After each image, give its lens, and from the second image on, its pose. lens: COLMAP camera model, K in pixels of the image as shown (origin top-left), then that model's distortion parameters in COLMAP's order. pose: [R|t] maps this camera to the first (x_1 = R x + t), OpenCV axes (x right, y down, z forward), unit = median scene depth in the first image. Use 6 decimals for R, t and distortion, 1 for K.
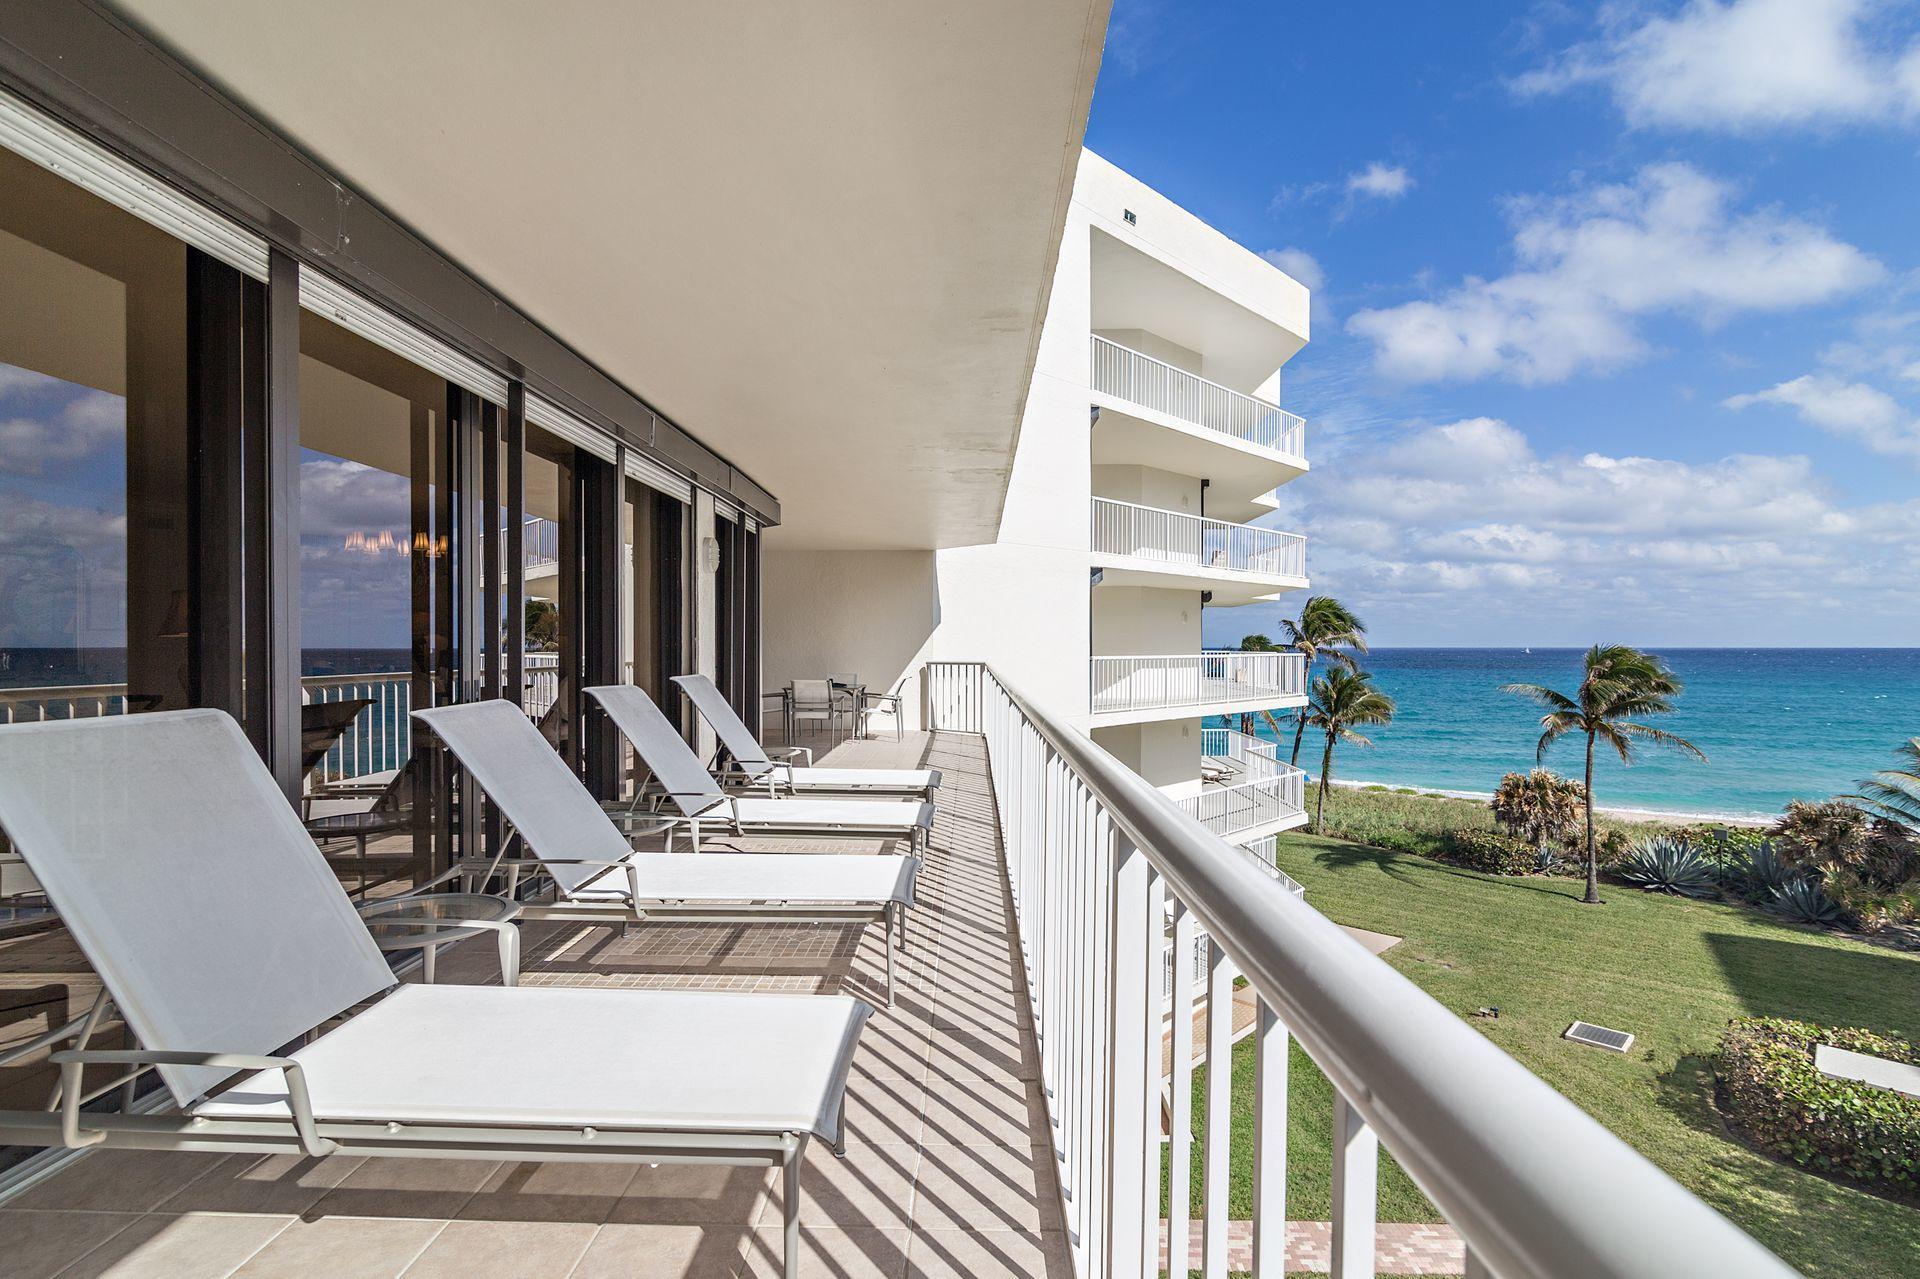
lens RADIAL K [[898.0, 0, 955.5], [0, 898.0, 646.8], [0, 0, 1]] dist [0.003942, 0.000447]
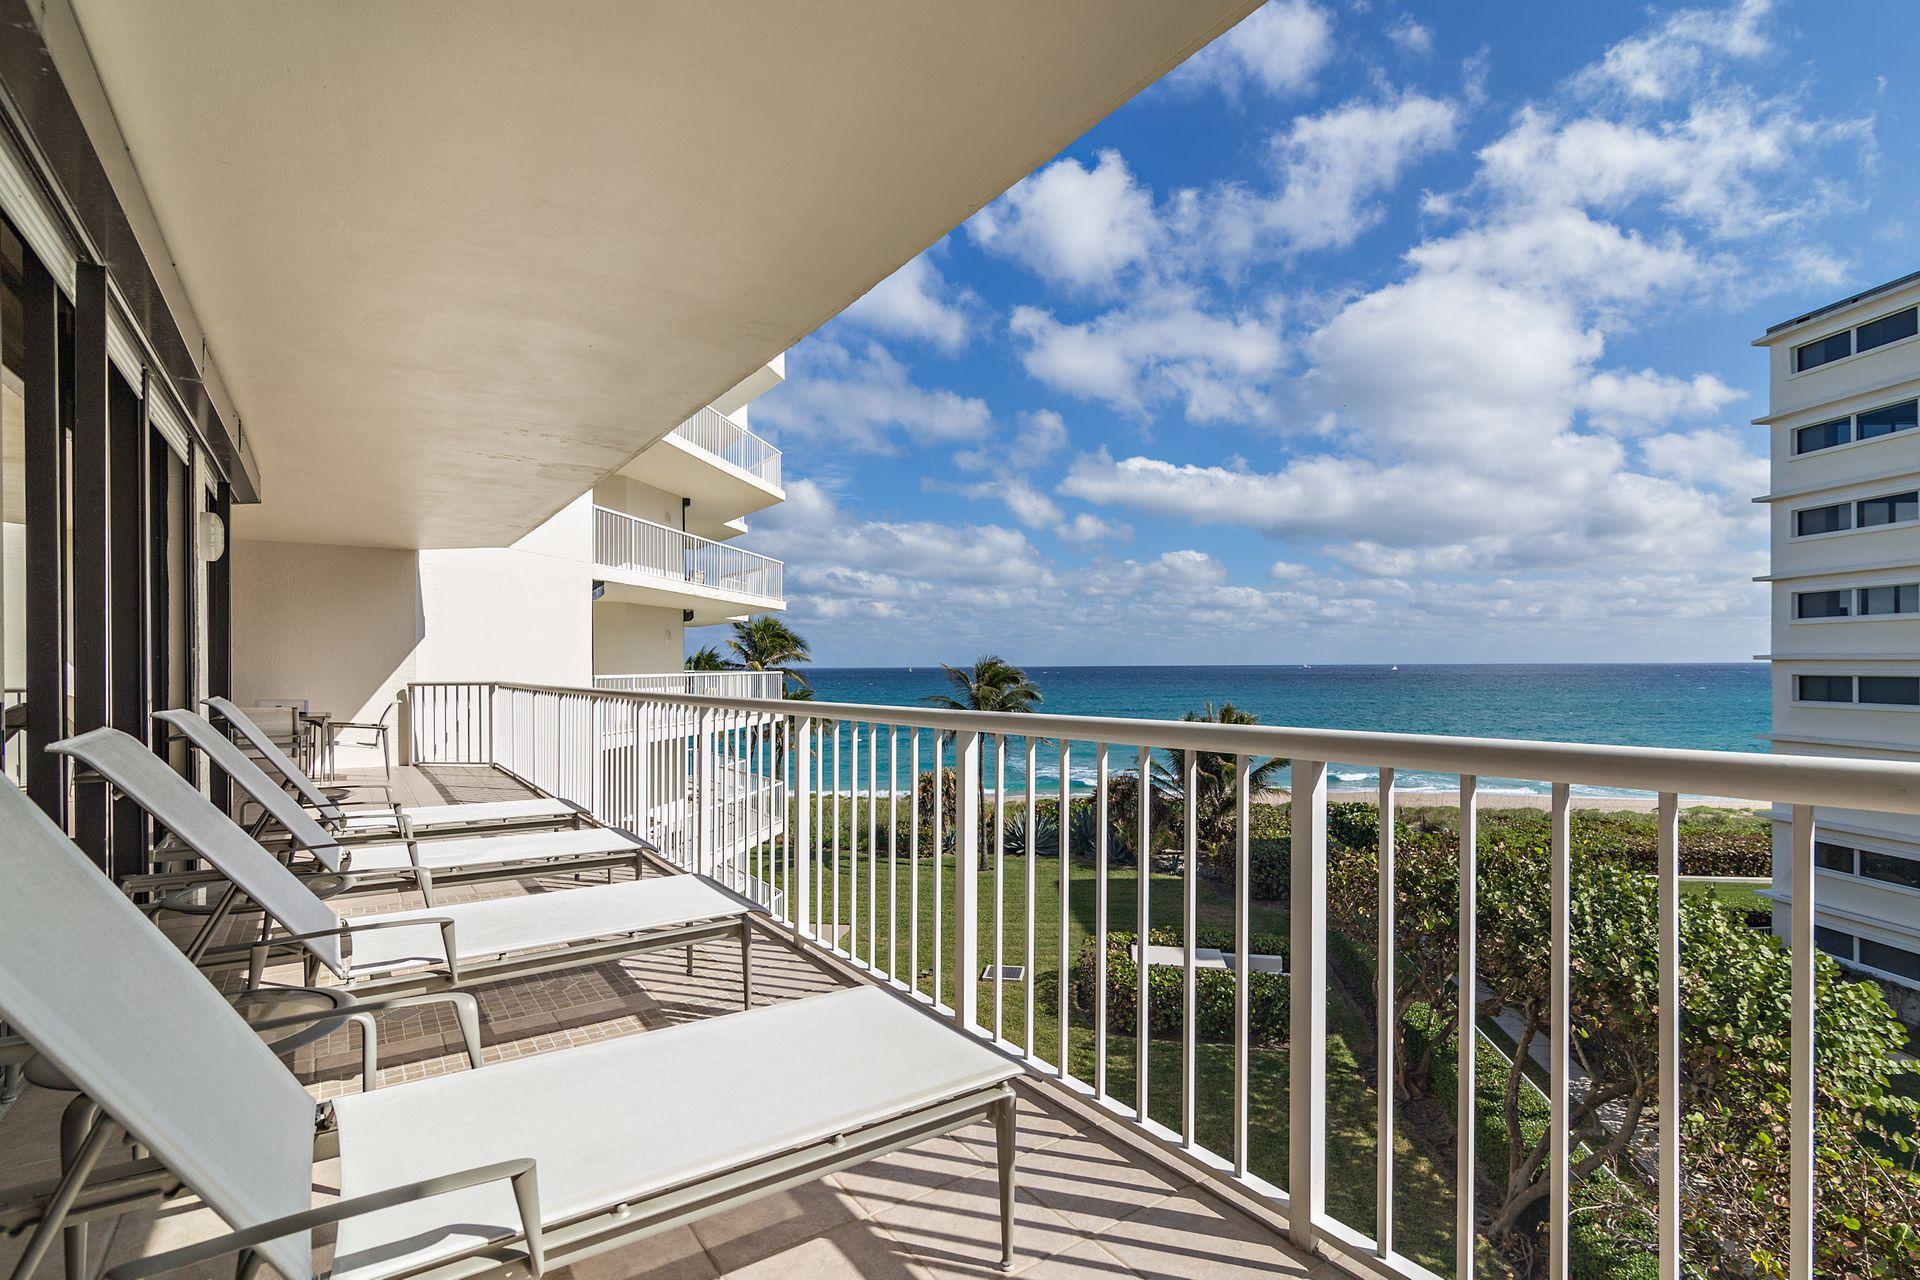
lens RADIAL K [[898.0, 0, 961.5], [0, 898.0, 653.6], [0, 0, 1]] dist [0.003942, 0.000447]
pose [[0.811502, 0.001699, 0.584347, -0.102921], [0.007282, 0.999889, -0.013019, 0.003888], [-0.584304, 0.014820, 0.811399, 0.015897]]
